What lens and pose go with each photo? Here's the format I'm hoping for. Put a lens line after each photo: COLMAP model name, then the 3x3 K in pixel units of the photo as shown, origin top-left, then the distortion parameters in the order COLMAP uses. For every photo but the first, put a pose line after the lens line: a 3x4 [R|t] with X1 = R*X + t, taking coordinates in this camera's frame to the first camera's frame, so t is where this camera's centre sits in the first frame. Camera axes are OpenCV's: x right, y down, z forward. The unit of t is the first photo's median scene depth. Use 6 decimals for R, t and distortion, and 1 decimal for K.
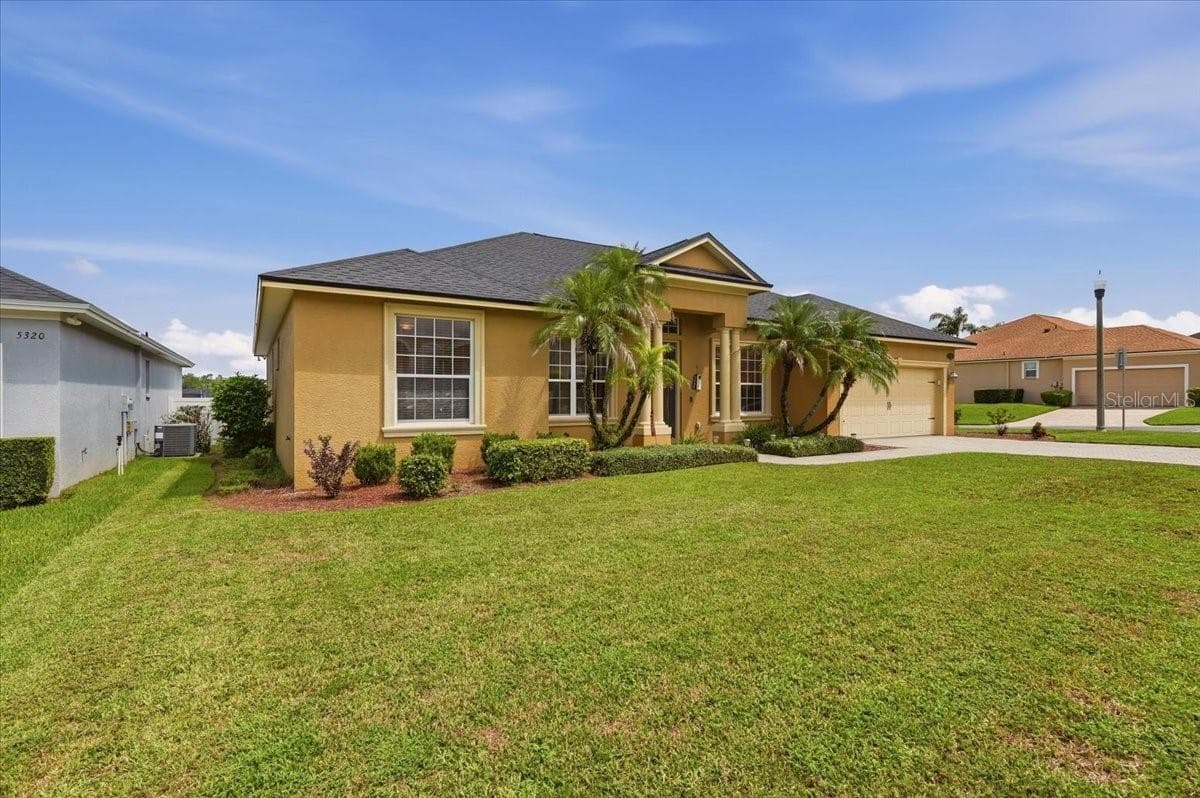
lens RADIAL K [[577.0, 0, 602.5], [0, 577.0, 399.5], [0, 0, 1]] dist [-0.002075, 0.000304]
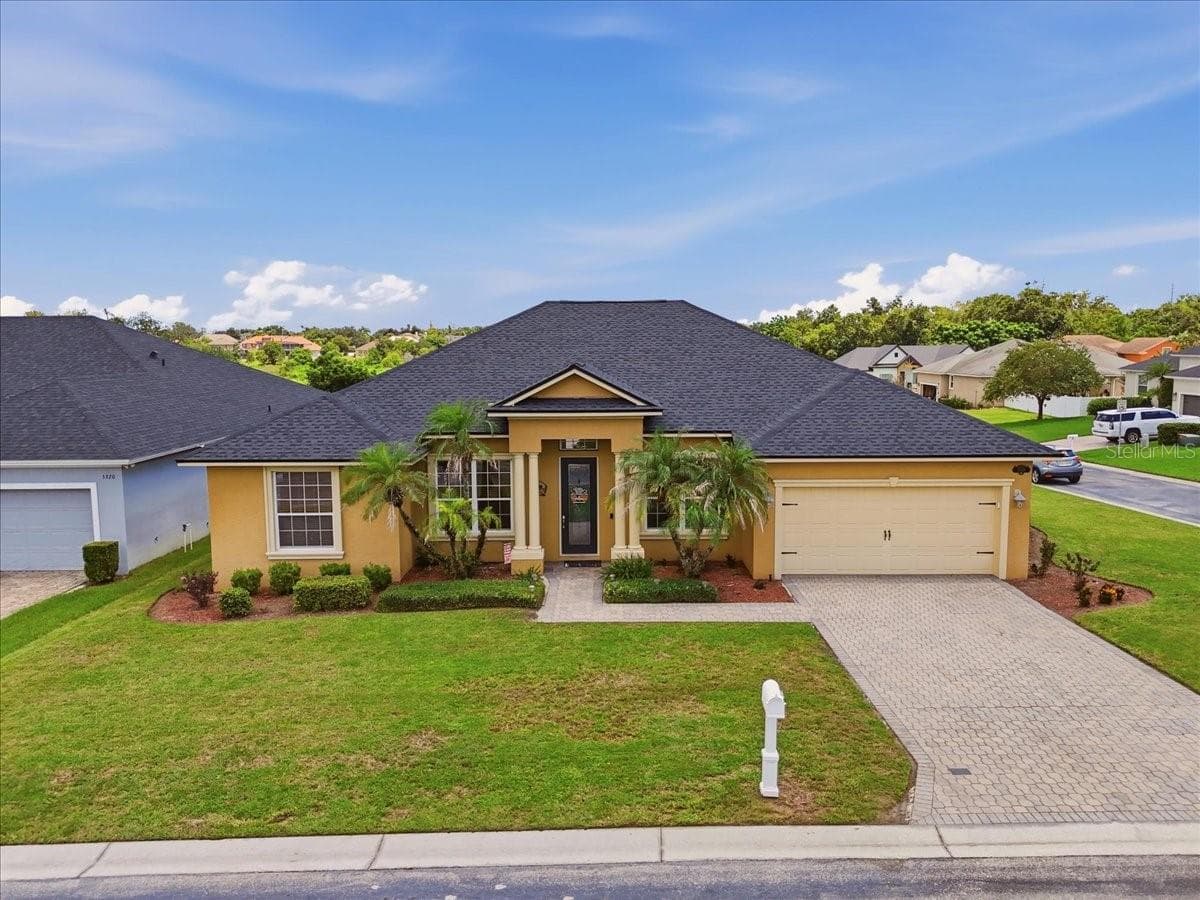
lens RADIAL K [[884.5, 0, 605.3], [0, 884.5, 445.4], [0, 0, 1]] dist [0.083707, -0.083597]
pose [[0.853839, 0.056218, -0.517492, 1.258699], [0.004175, 0.993379, 0.114804, -0.400392], [0.520520, -0.100184, 0.847952, -0.349279]]
